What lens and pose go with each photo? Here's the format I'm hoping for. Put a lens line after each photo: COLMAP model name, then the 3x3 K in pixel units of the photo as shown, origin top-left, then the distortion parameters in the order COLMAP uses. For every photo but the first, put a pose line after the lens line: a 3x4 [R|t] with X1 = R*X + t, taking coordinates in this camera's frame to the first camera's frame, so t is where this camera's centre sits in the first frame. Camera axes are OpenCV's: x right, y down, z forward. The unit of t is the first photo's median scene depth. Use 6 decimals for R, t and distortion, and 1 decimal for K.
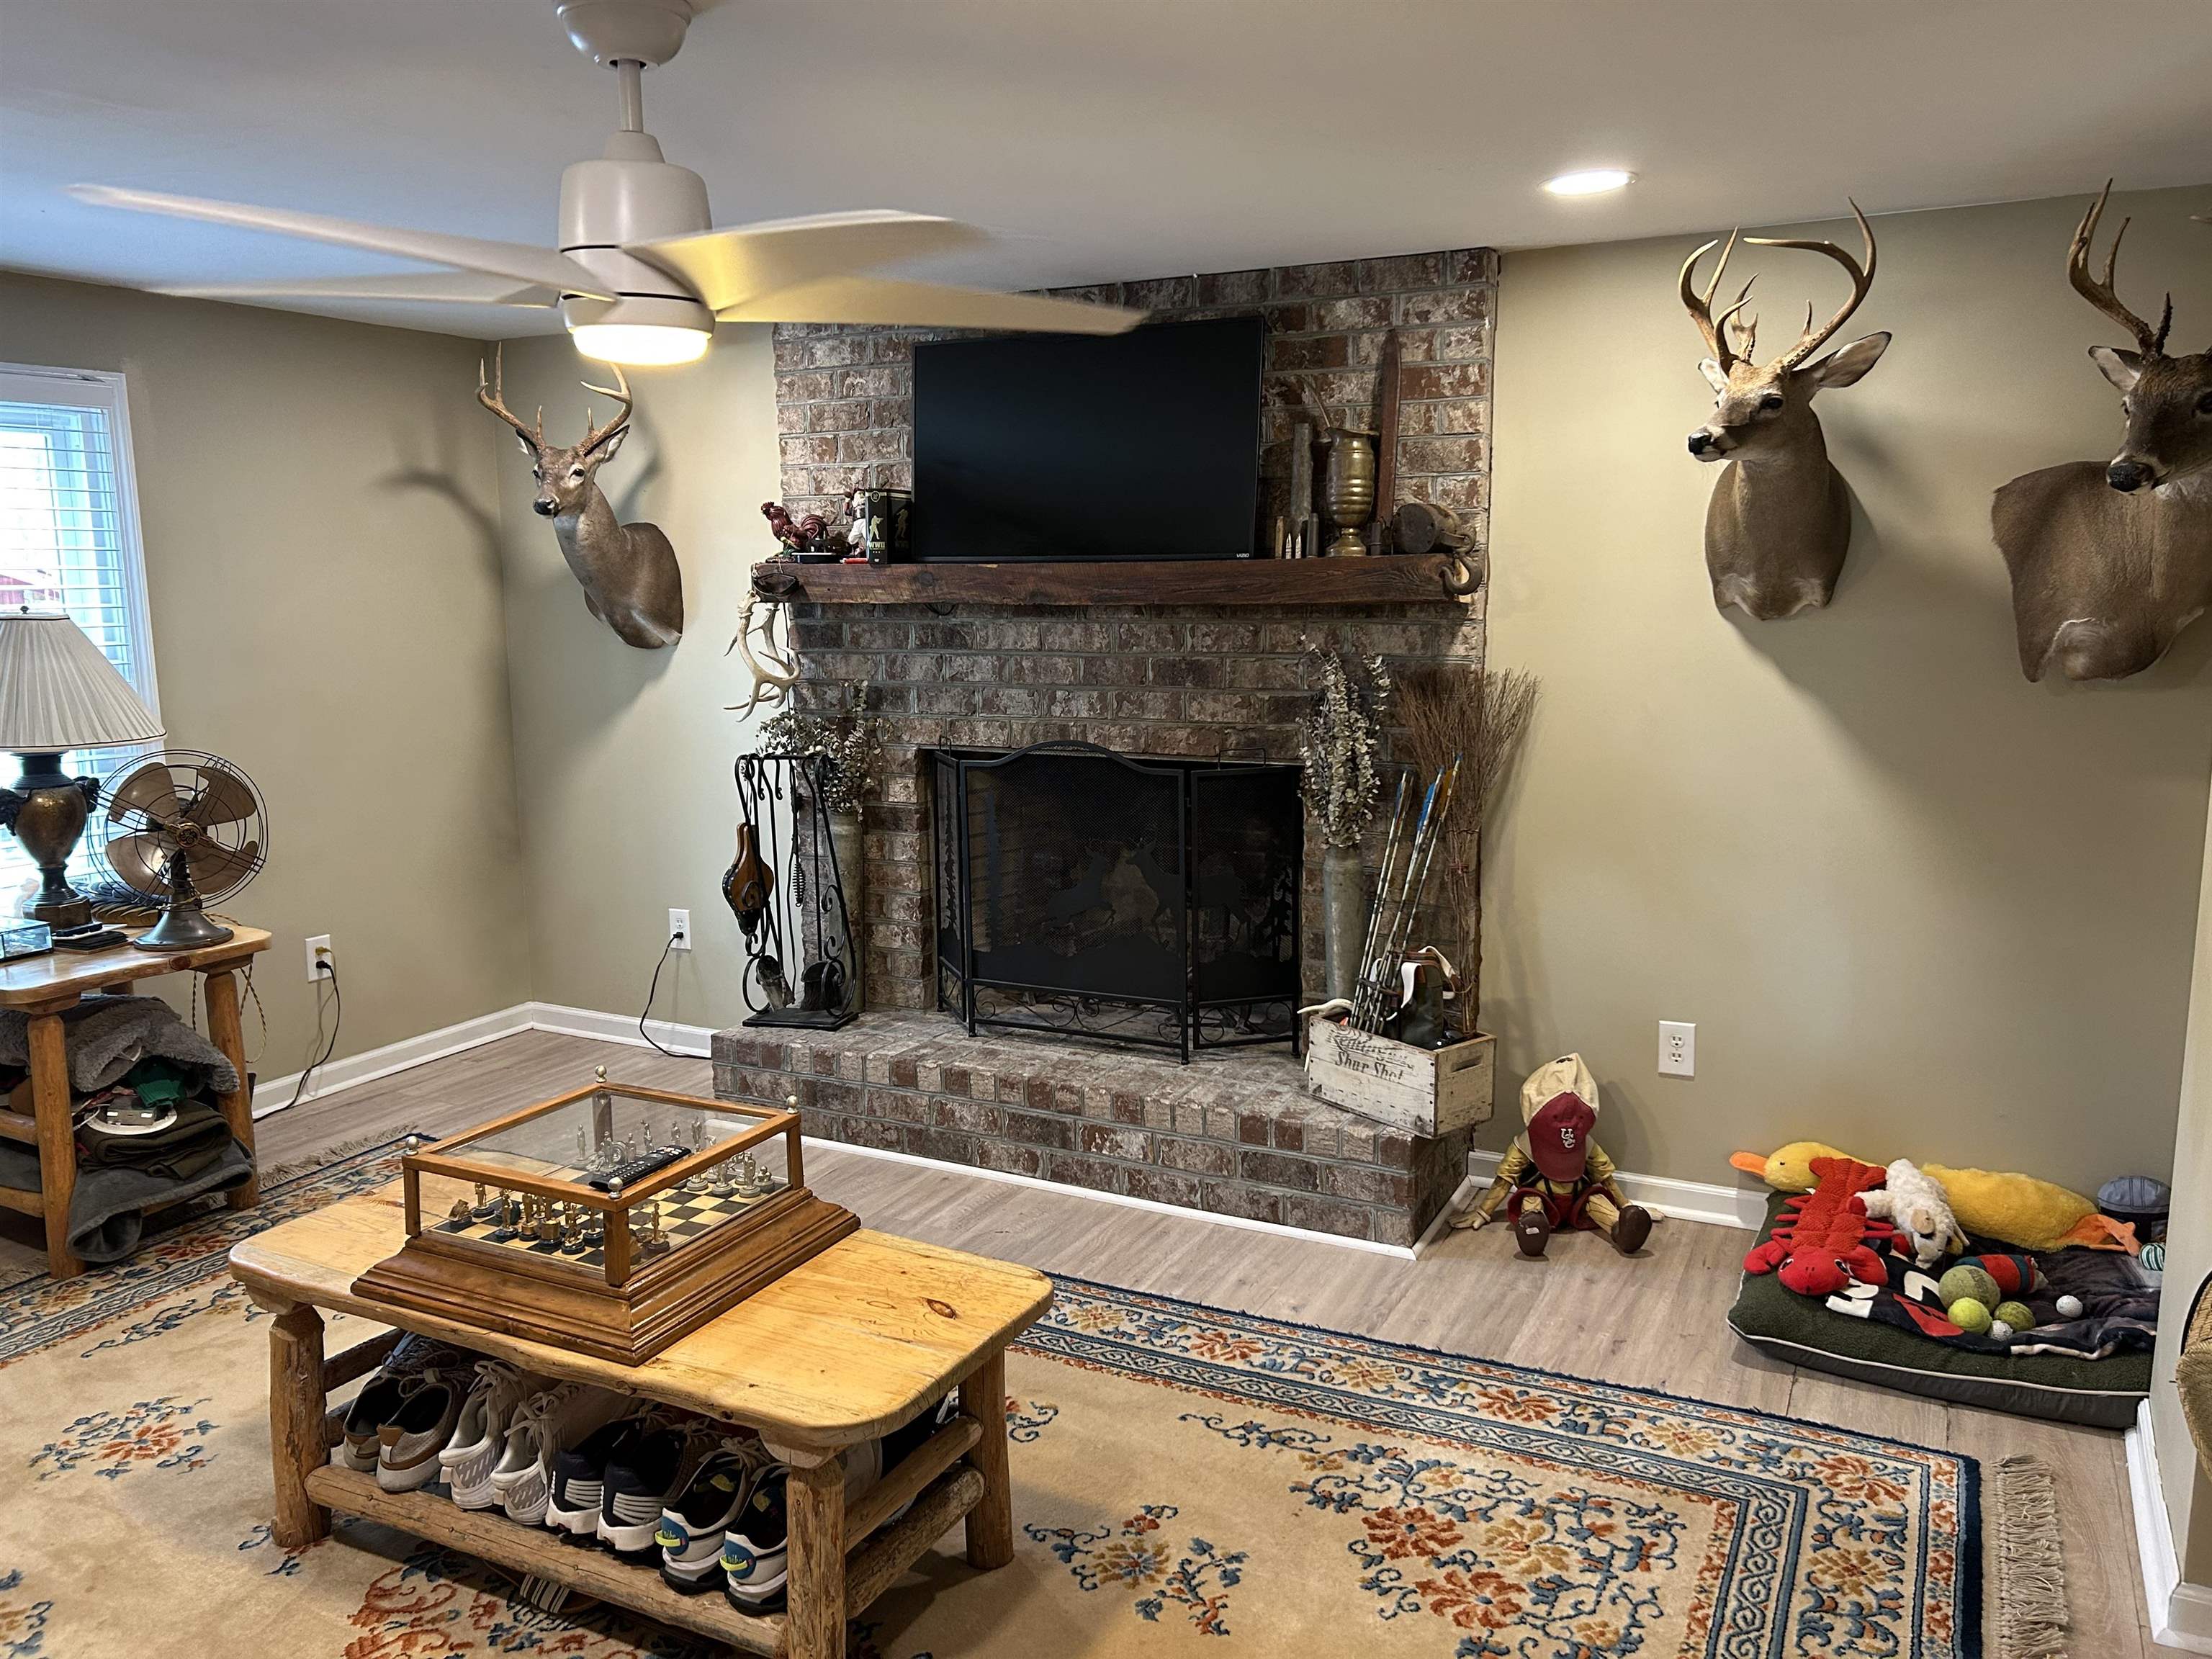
lens RADIAL K [[1673.4, 0, 1112.7], [0, 1673.4, 833.8], [0, 0, 1]] dist [0.038052, -0.041916]
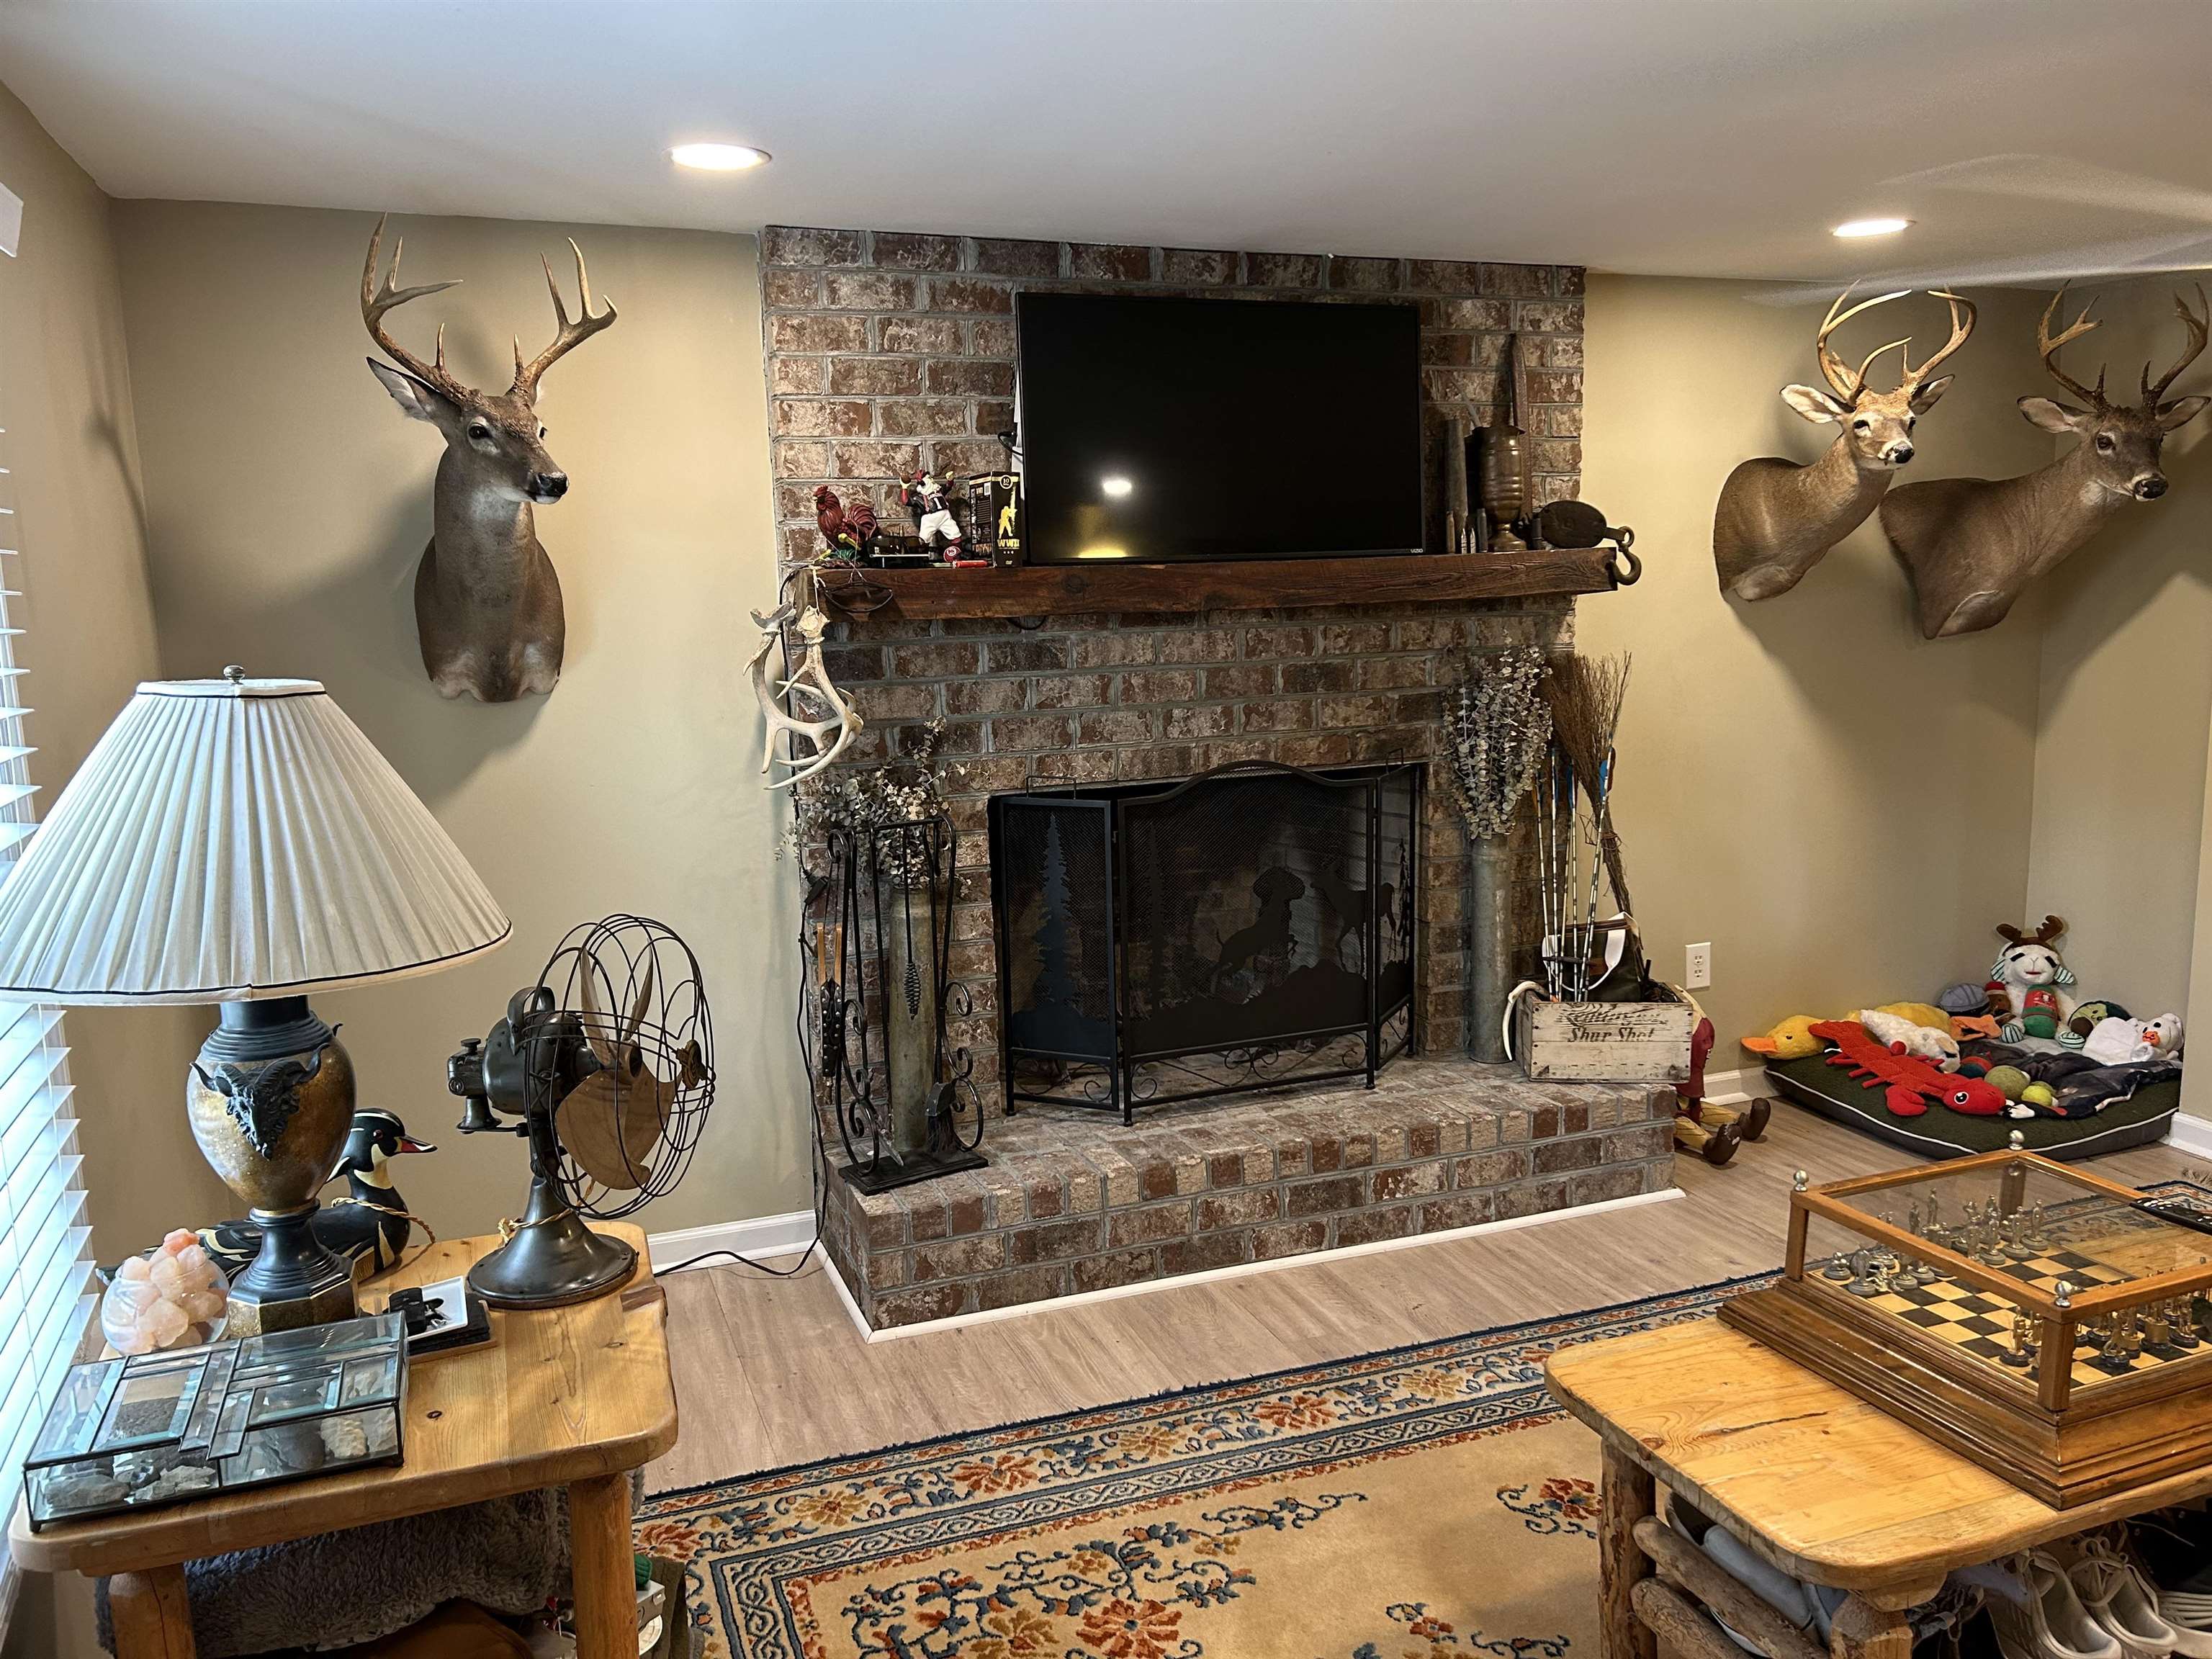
lens RADIAL K [[1673.4, 0, 1101.9], [0, 1673.4, 825.4], [0, 0, 1]] dist [0.038052, -0.041916]
pose [[0.674001, -0.123176, 0.728389, -0.747740], [0.132487, 0.990170, 0.044850, -0.073912], [-0.726753, 0.066273, 0.683695, 0.460903]]
